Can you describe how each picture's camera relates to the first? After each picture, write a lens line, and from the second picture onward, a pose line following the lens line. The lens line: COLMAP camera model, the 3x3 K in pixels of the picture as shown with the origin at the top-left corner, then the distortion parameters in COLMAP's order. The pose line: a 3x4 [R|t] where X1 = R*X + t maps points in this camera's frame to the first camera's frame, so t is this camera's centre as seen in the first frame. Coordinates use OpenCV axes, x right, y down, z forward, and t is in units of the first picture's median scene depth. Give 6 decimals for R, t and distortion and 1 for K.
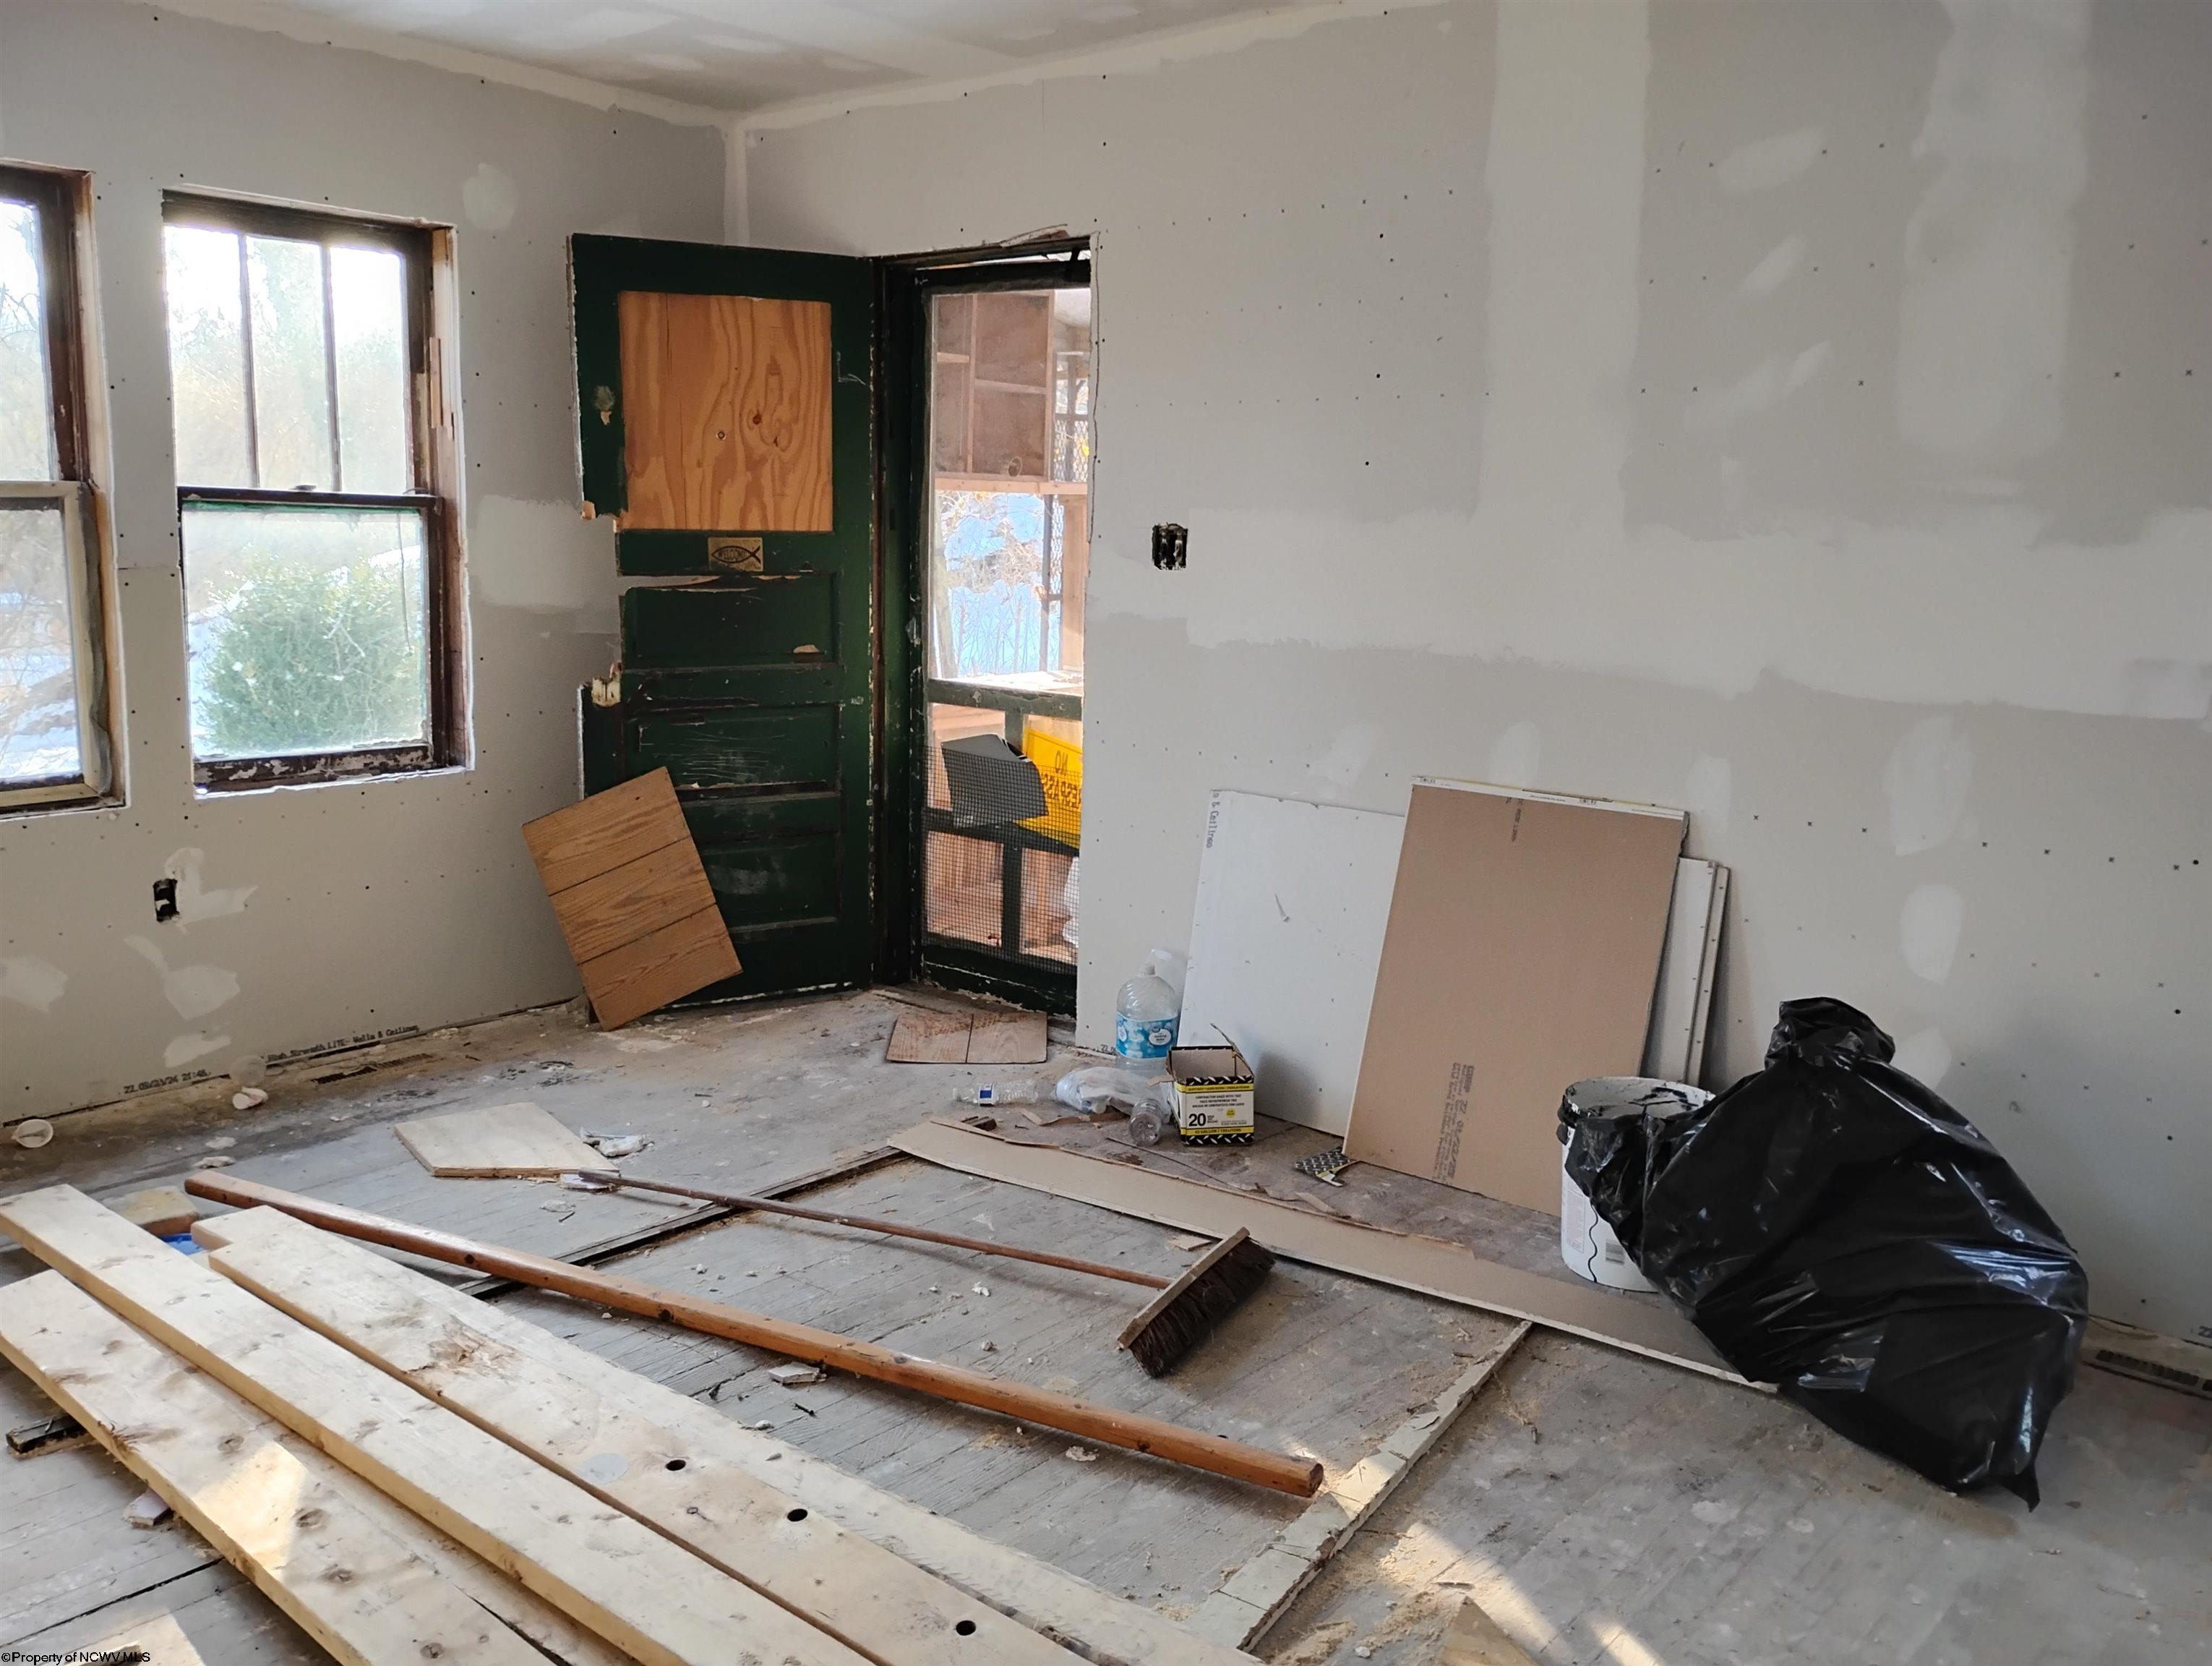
lens RADIAL K [[1837.5, 0, 1093.8], [0, 1837.5, 803.5], [0, 0, 1]] dist [0.052595, -0.045642]
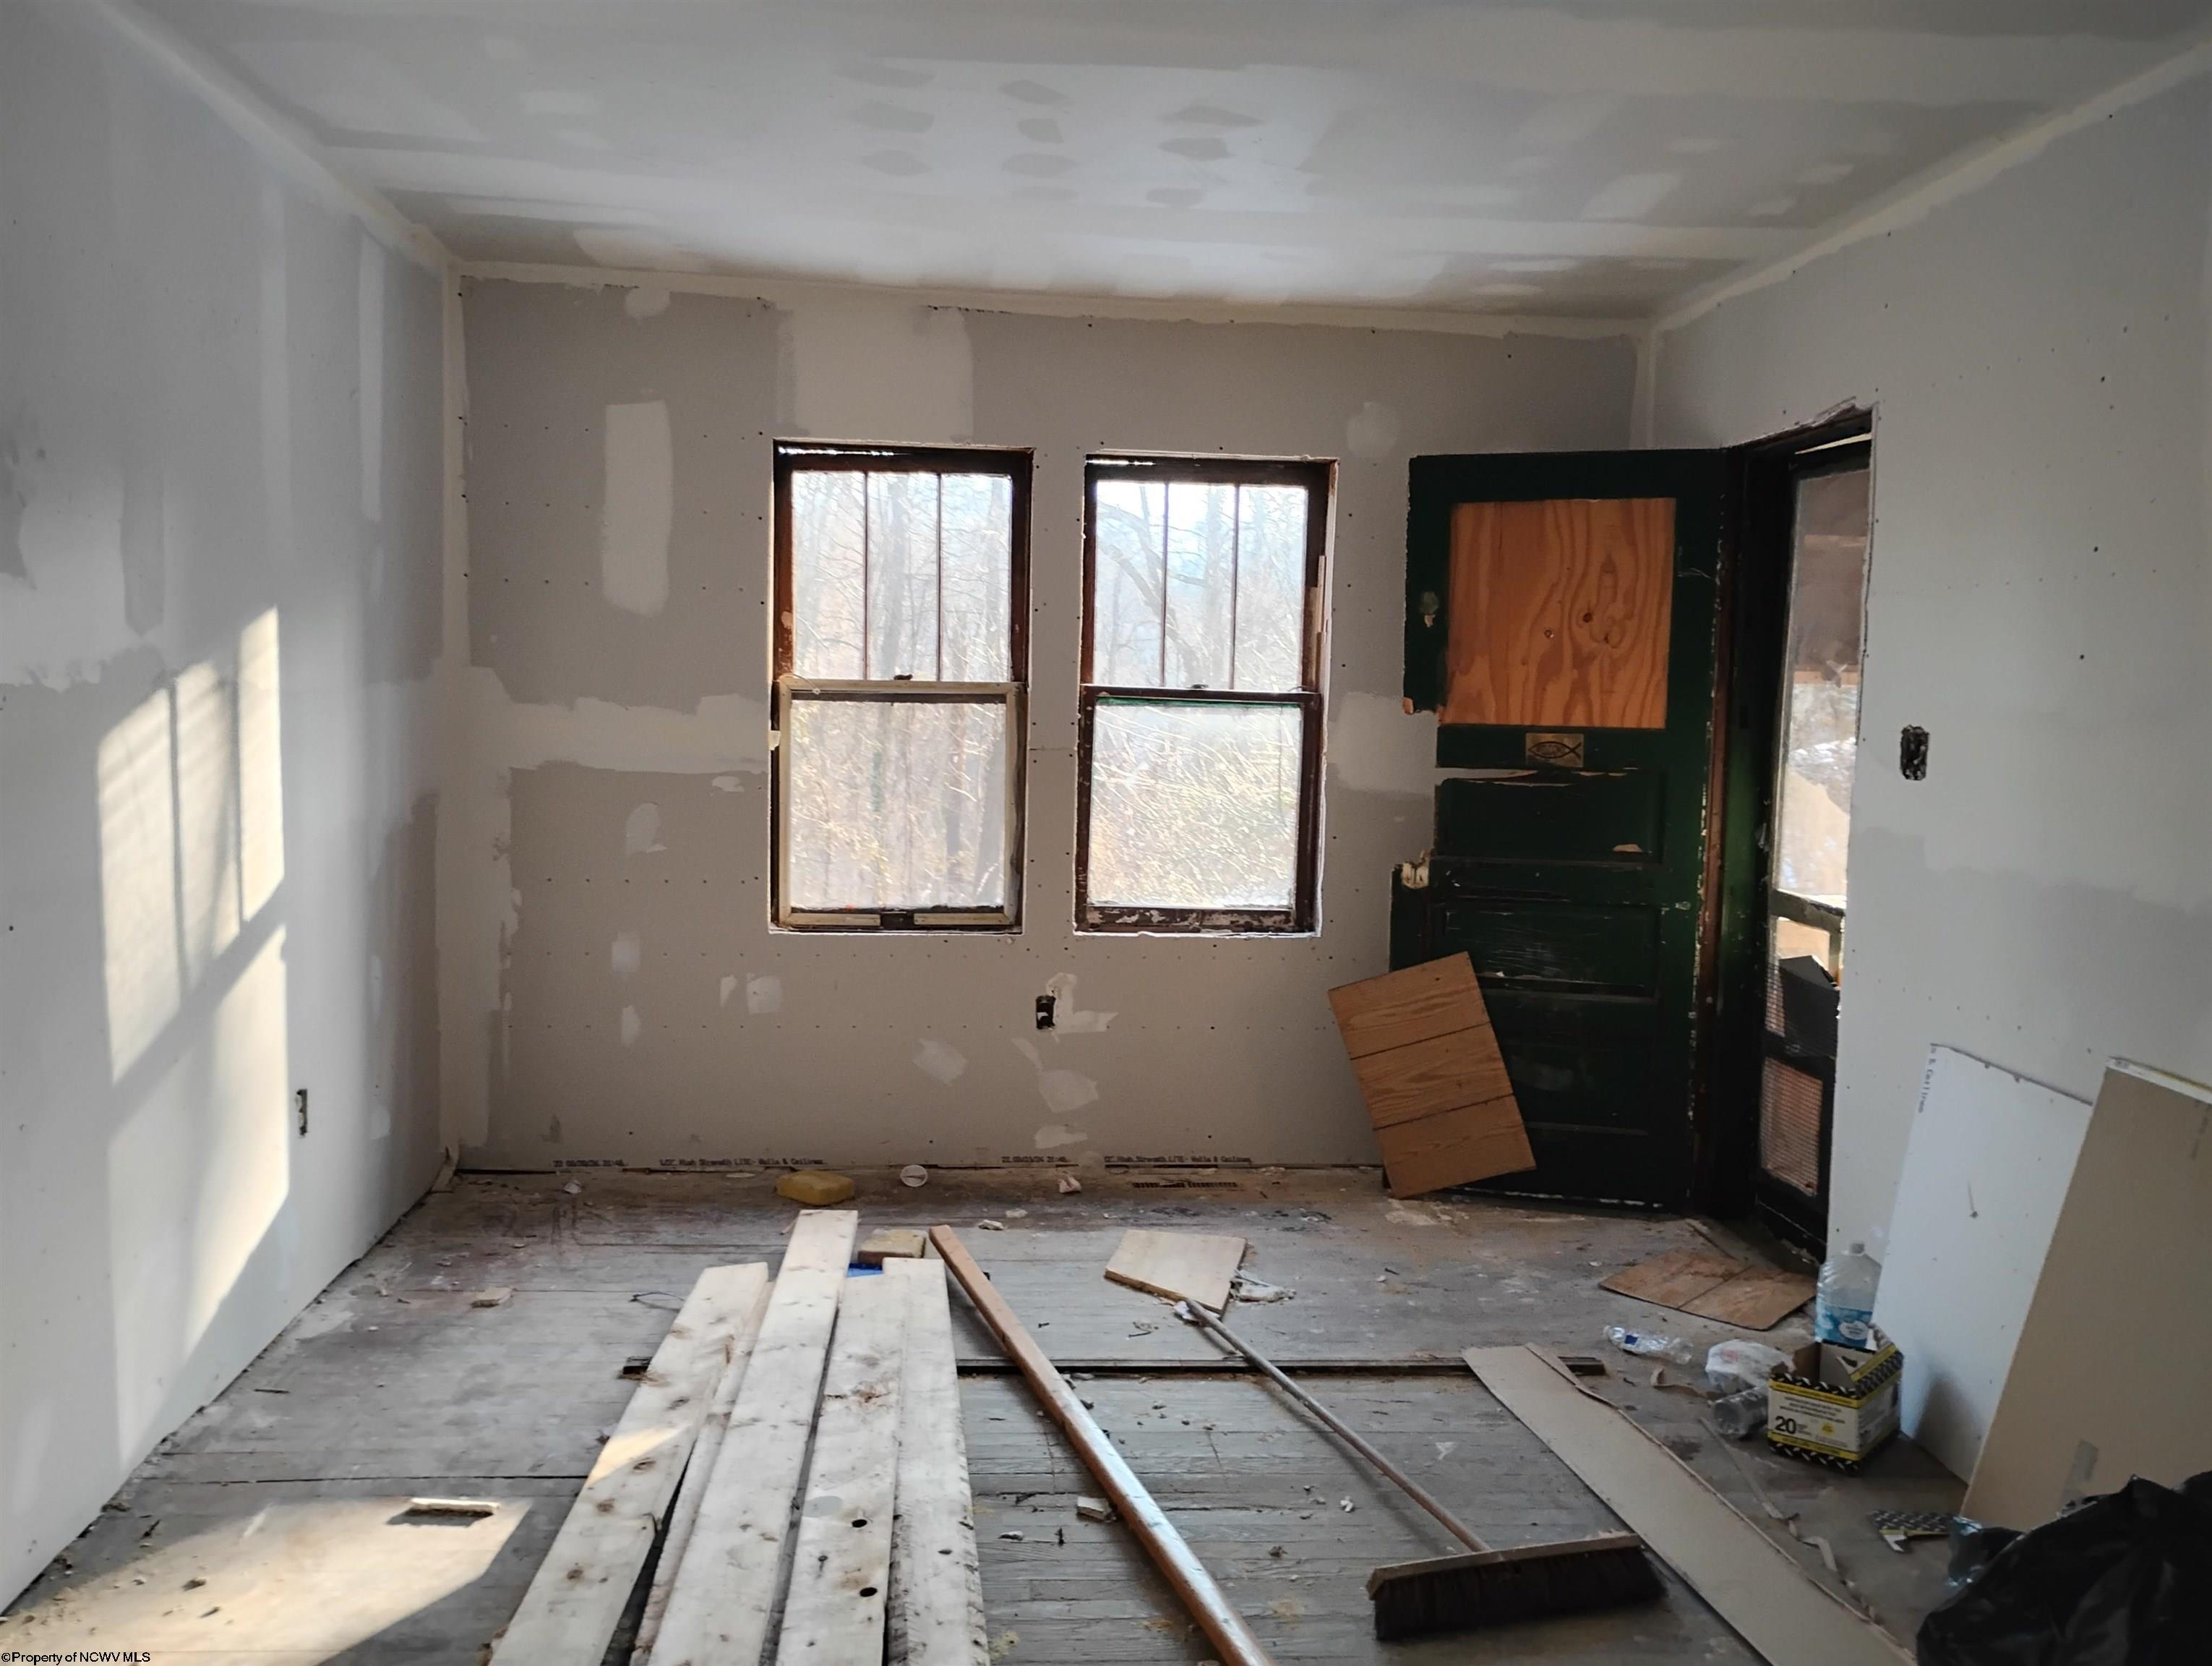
lens RADIAL K [[1837.5, 0, 1093.8], [0, 1837.5, 803.5], [0, 0, 1]] dist [0.052595, -0.045642]
pose [[0.709092, 0.047563, -0.703510, 0.346762], [-0.118519, 0.991567, -0.052422, -0.023925], [0.695083, 0.120551, 0.708750, 0.116679]]
